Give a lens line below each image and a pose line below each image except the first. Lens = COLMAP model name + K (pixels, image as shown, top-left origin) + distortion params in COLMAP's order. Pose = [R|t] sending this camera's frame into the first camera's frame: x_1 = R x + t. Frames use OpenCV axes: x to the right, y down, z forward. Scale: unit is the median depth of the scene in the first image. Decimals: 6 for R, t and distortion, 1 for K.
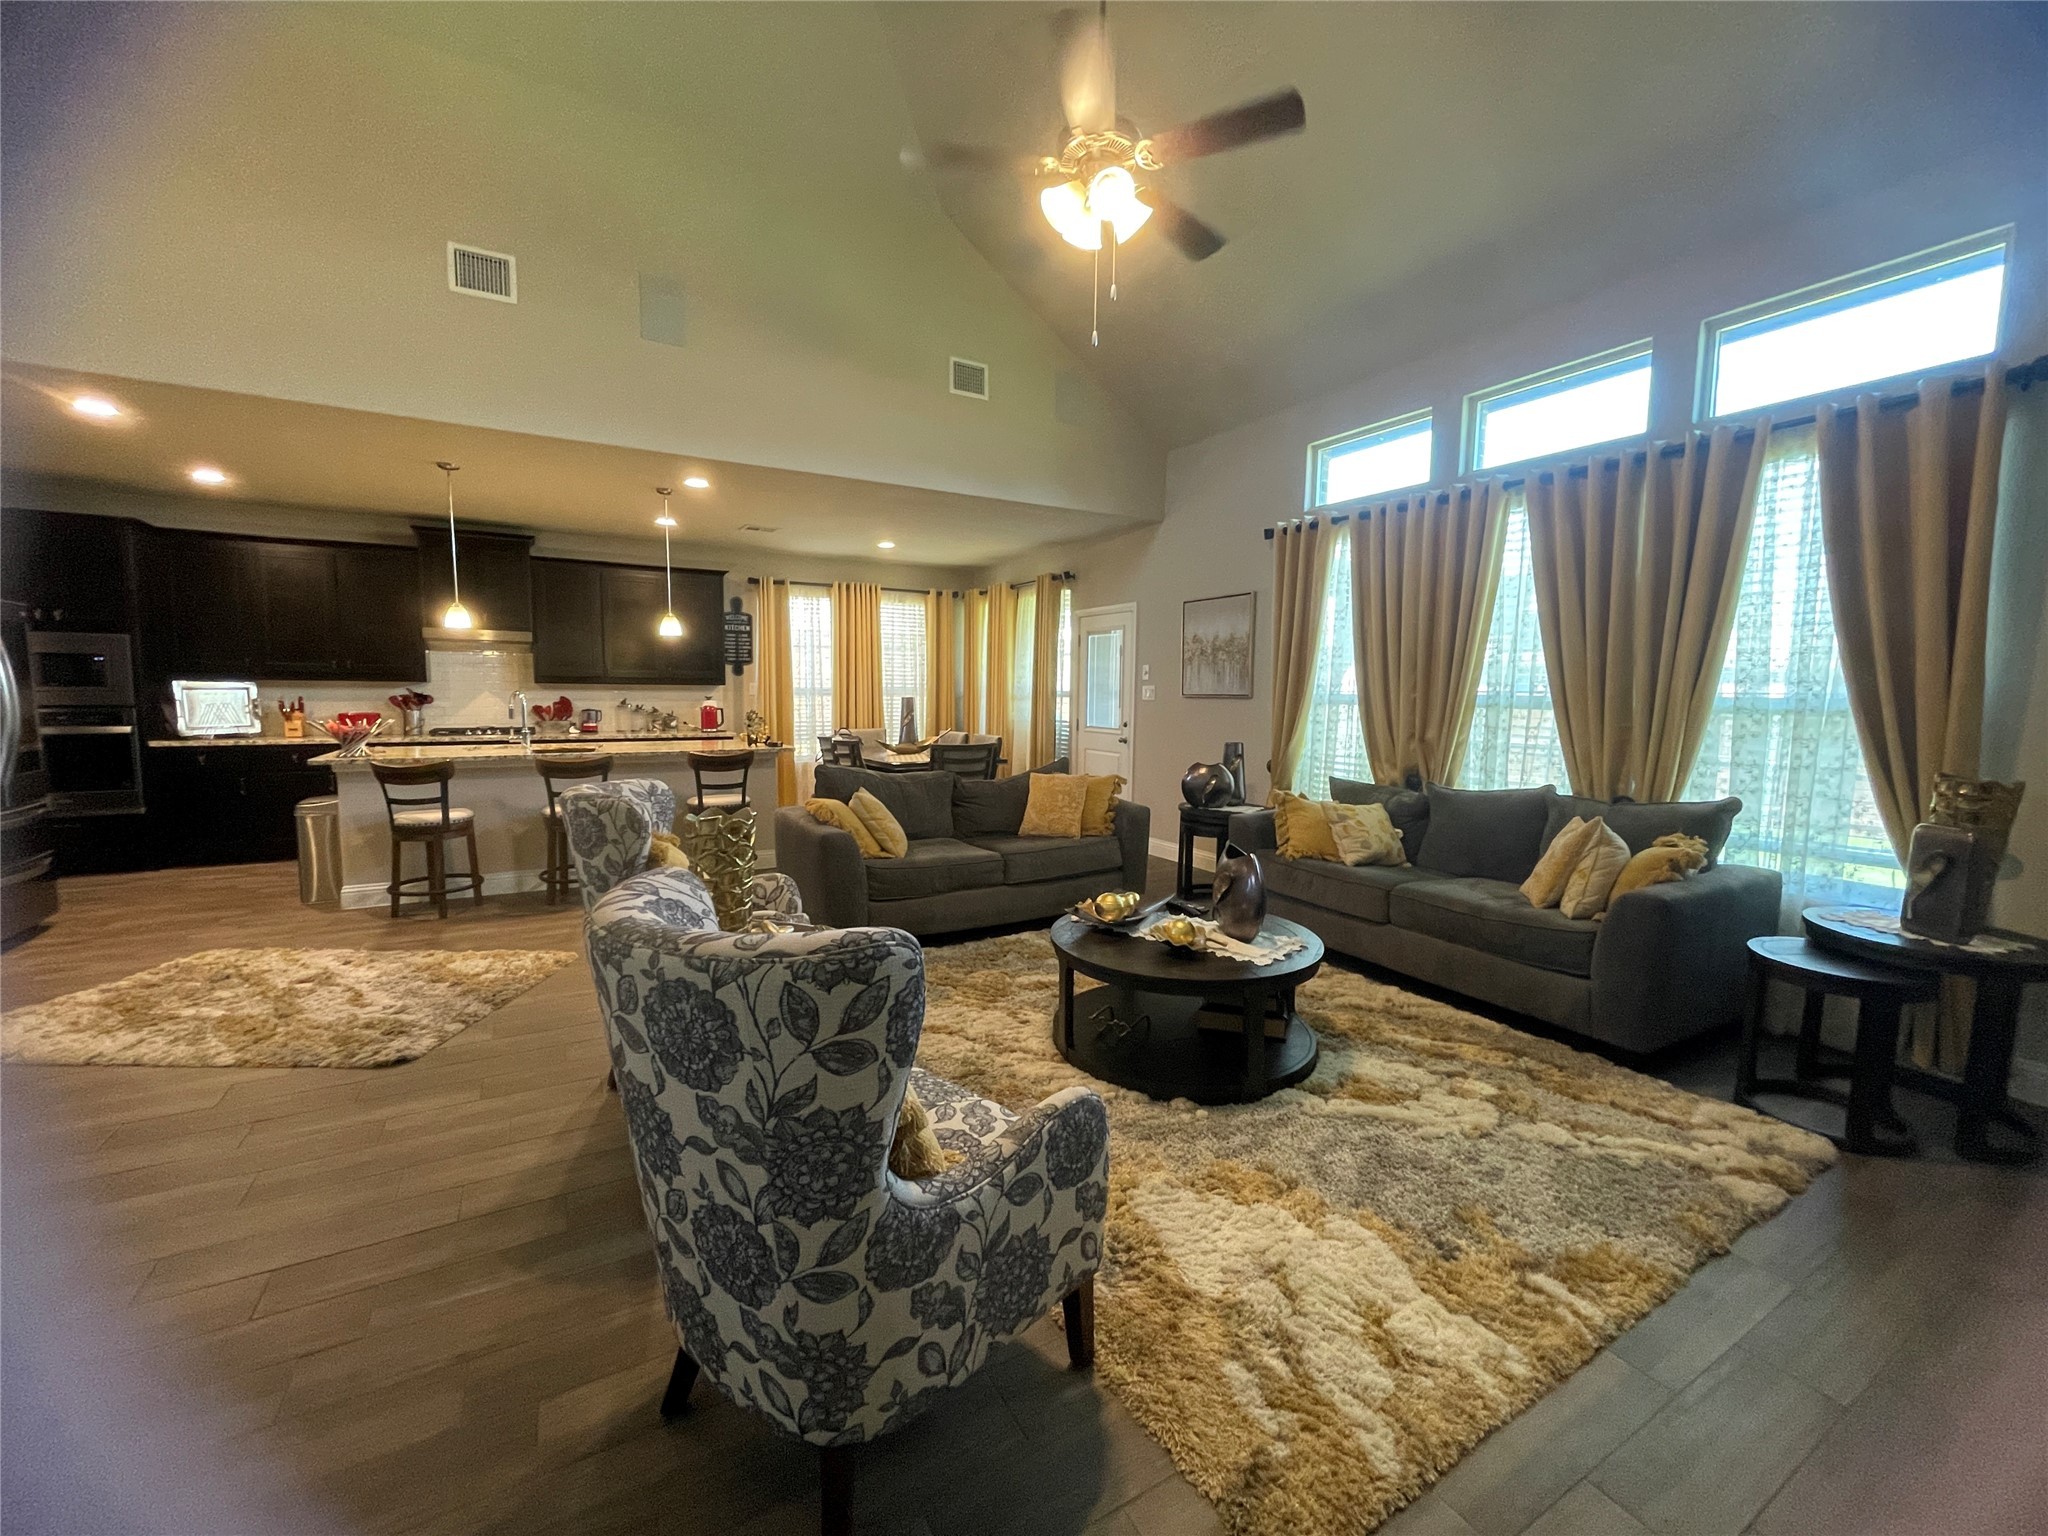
lens RADIAL K [[826.1, 0, 1014.9], [0, 826.1, 763.7], [0, 0, 1]] dist [-0.007912, 0.000188]
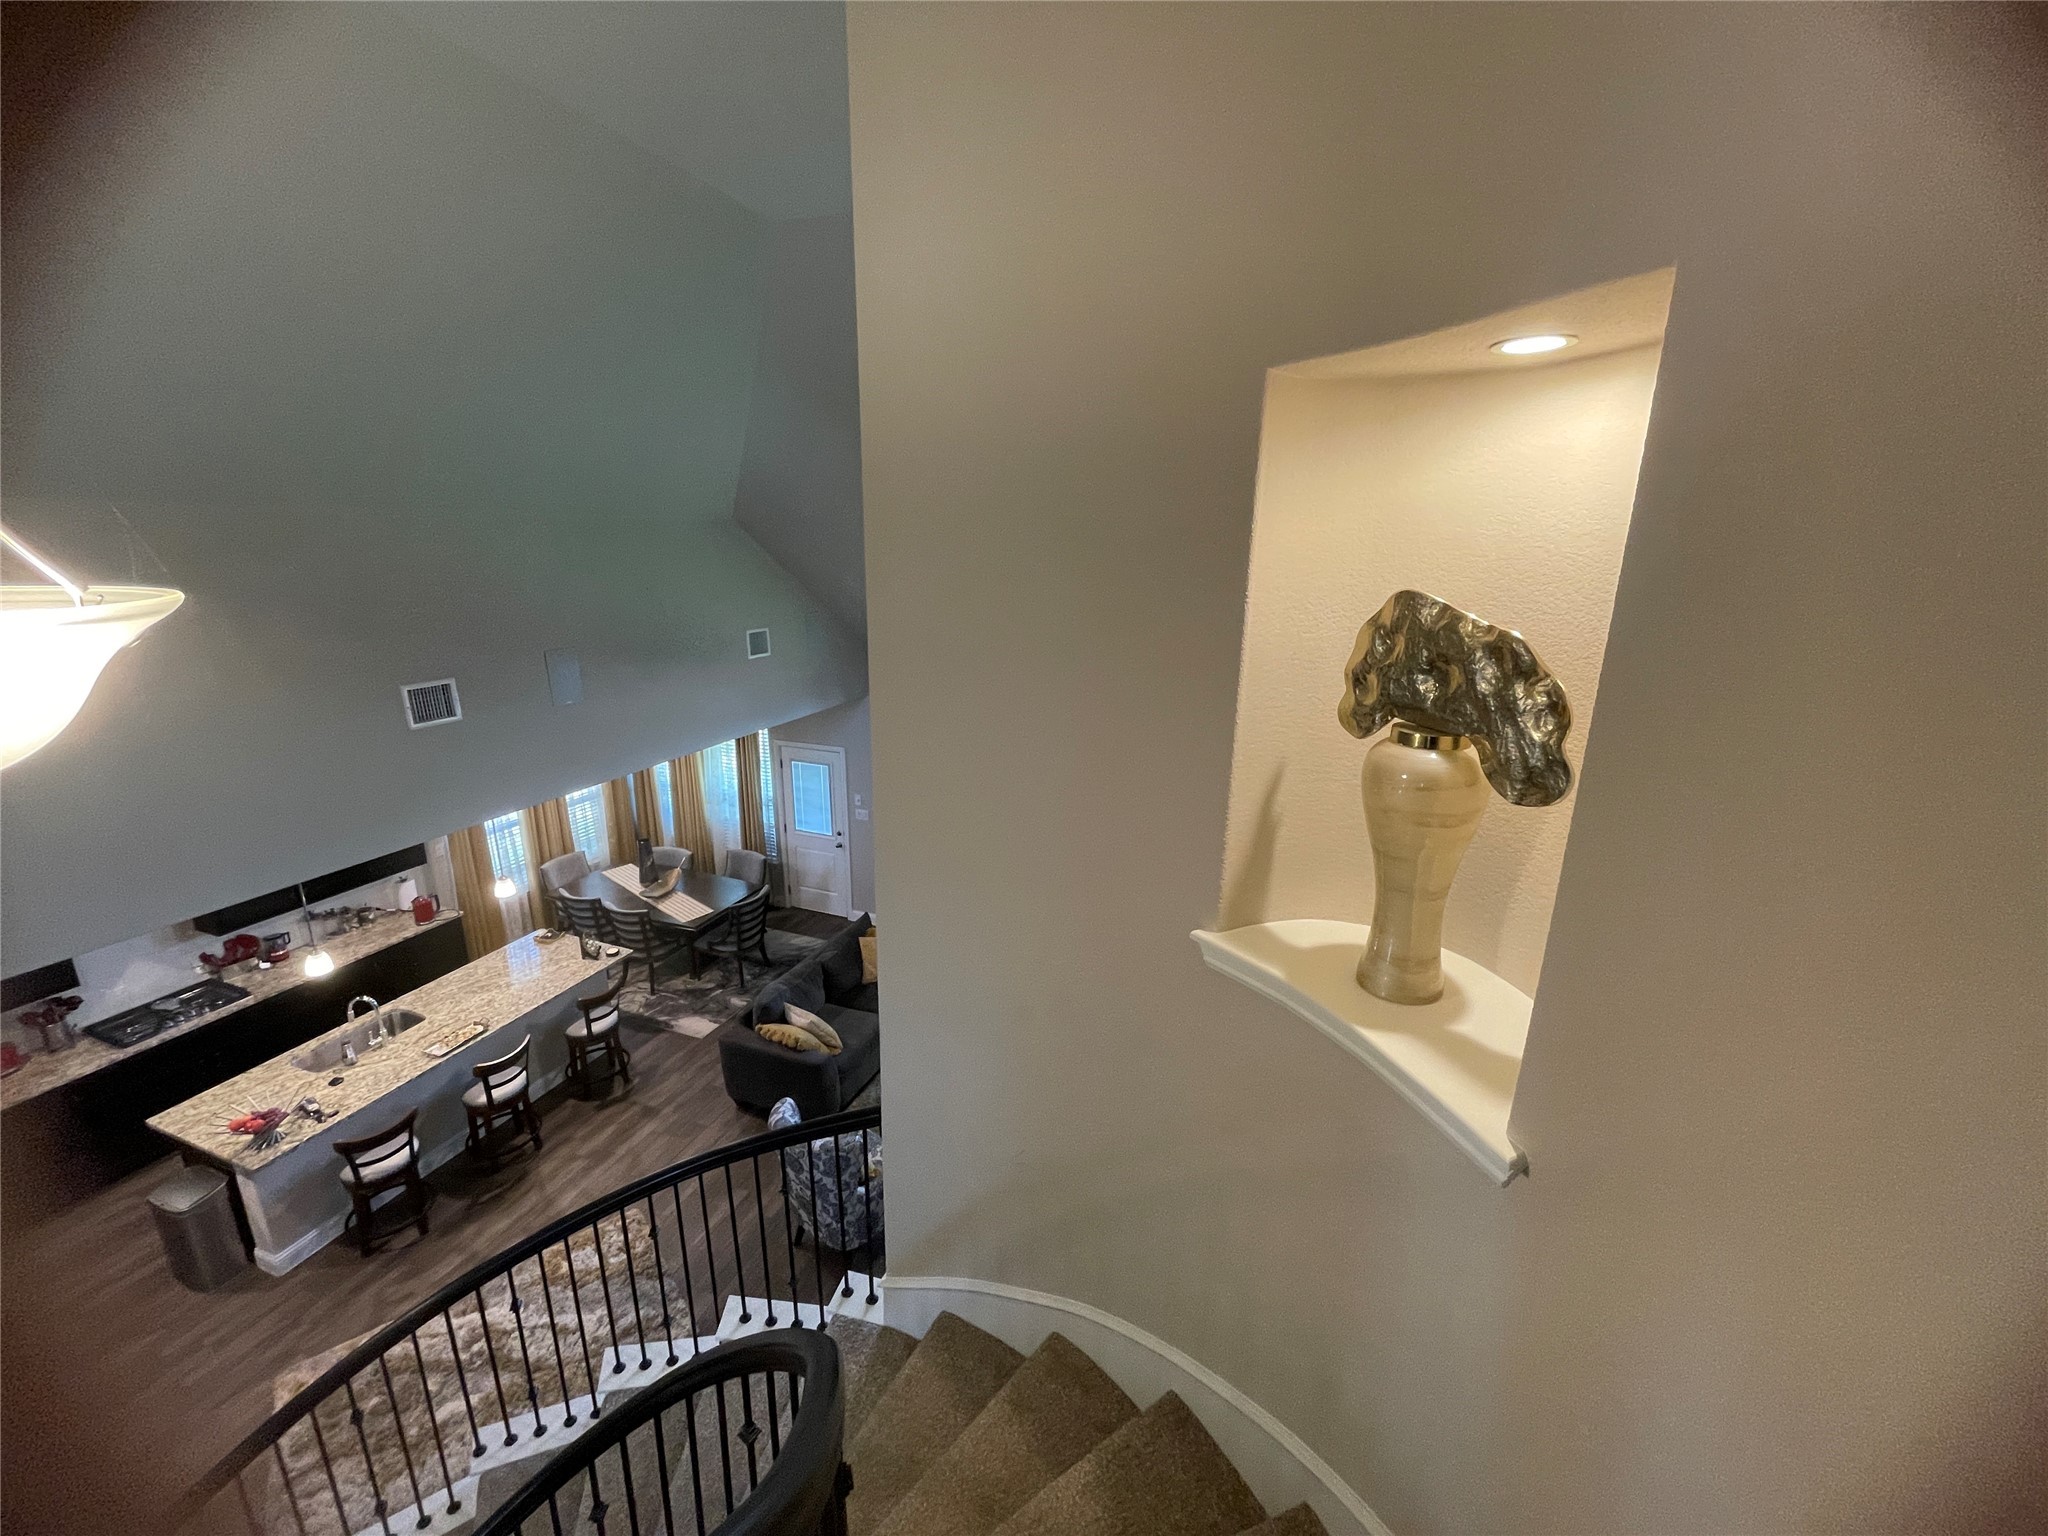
lens RADIAL K [[826.1, 0, 1014.9], [0, 826.1, 763.7], [0, 0, 1]] dist [-0.007912, 0.000188]
pose [[0.777307, -0.176548, 0.603841, -0.434430], [0.059601, 0.976165, 0.208683, -0.422992], [-0.626292, -0.126222, 0.769303, -0.185230]]
